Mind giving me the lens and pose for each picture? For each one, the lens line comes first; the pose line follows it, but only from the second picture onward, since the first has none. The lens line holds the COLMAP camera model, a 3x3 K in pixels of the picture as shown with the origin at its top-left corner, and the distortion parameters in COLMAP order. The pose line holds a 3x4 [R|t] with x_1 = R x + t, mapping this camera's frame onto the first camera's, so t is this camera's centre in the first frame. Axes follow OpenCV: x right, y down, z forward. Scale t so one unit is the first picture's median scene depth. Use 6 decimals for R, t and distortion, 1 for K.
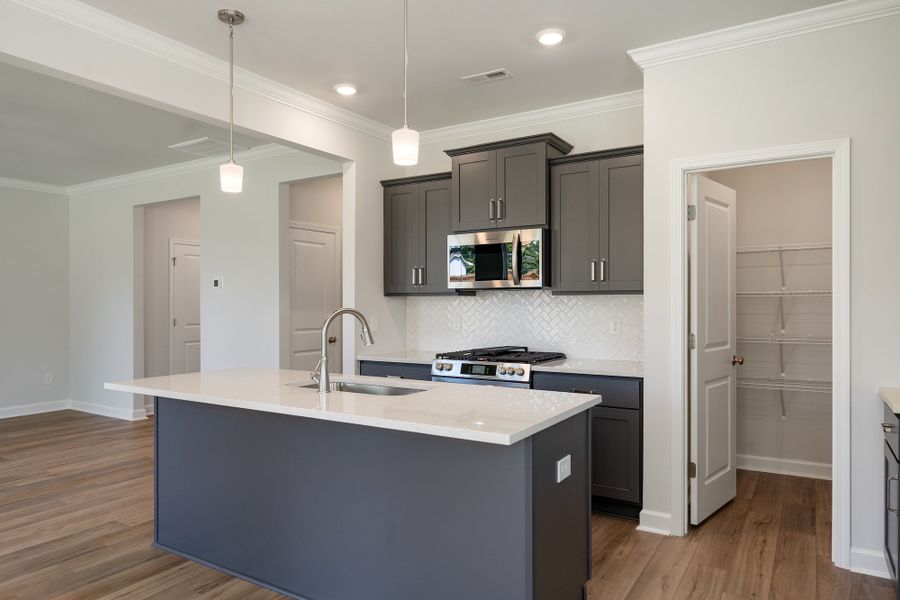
lens RADIAL K [[586.5, 0, 451.8], [0, 586.5, 305.1], [0, 0, 1]] dist [-0.002644, -0.001406]
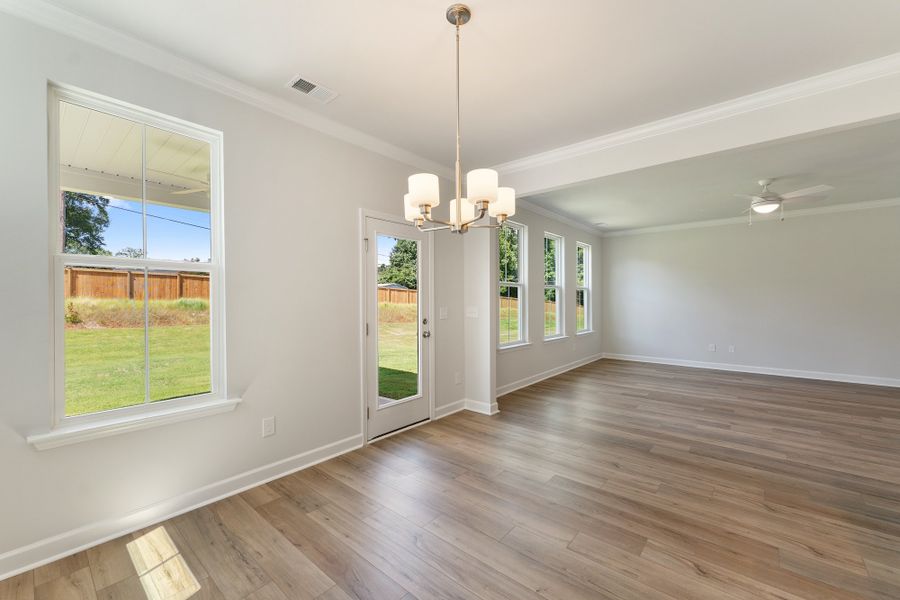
lens RADIAL K [[369.0, 0, 449.6], [0, 369.0, 298.8], [0, 0, 1]] dist [-0.000812, 0.000064]
pose [[-0.152707, 0.001713, -0.988270, 0.245941], [0.001743, 0.999997, 0.001464, -0.000941], [0.988270, -0.001499, -0.152710, 0.173523]]
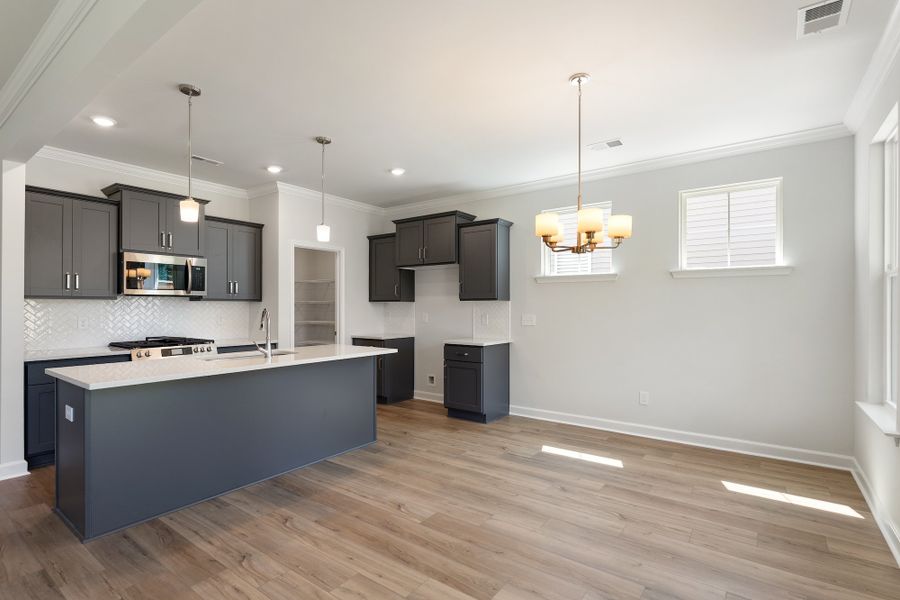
lens RADIAL K [[433.7, 0, 449.4], [0, 433.7, 305.2], [0, 0, 1]] dist [-0.000970, -0.000207]
pose [[0.075410, 0.005217, 0.997139, -1.096128], [0.001166, 0.999985, -0.005320, 0.001797], [-0.997152, 0.001564, 0.075402, 0.280174]]
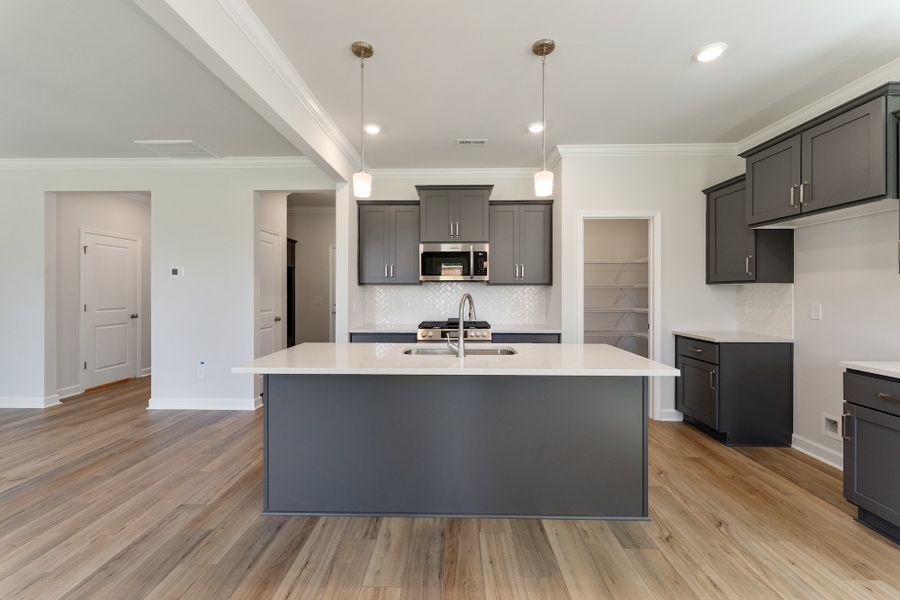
lens RADIAL K [[363.6, 0, 447.9], [0, 363.6, 291.8], [0, 0, 1]] dist [0.000008, -0.000167]
pose [[0.860642, 0.001804, 0.509208, -0.503029], [-0.001455, 0.999998, -0.001083, 0.001413], [-0.509209, 0.000191, 0.860643, 0.227433]]
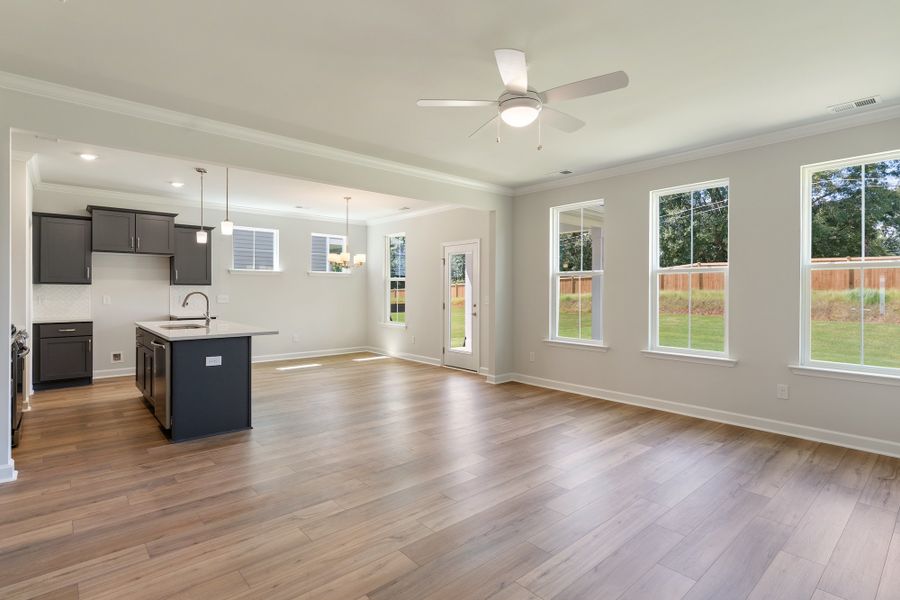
lens RADIAL K [[449.6, 0, 450.0], [0, 449.6, 300.0], [0, 0, 1]] dist [-0.000687, -0.000018]
pose [[-0.956438, -0.007386, 0.291842, -1.324190], [-0.000267, 0.999702, 0.024425, -0.005751], [-0.291936, 0.023283, -0.956155, 1.898262]]
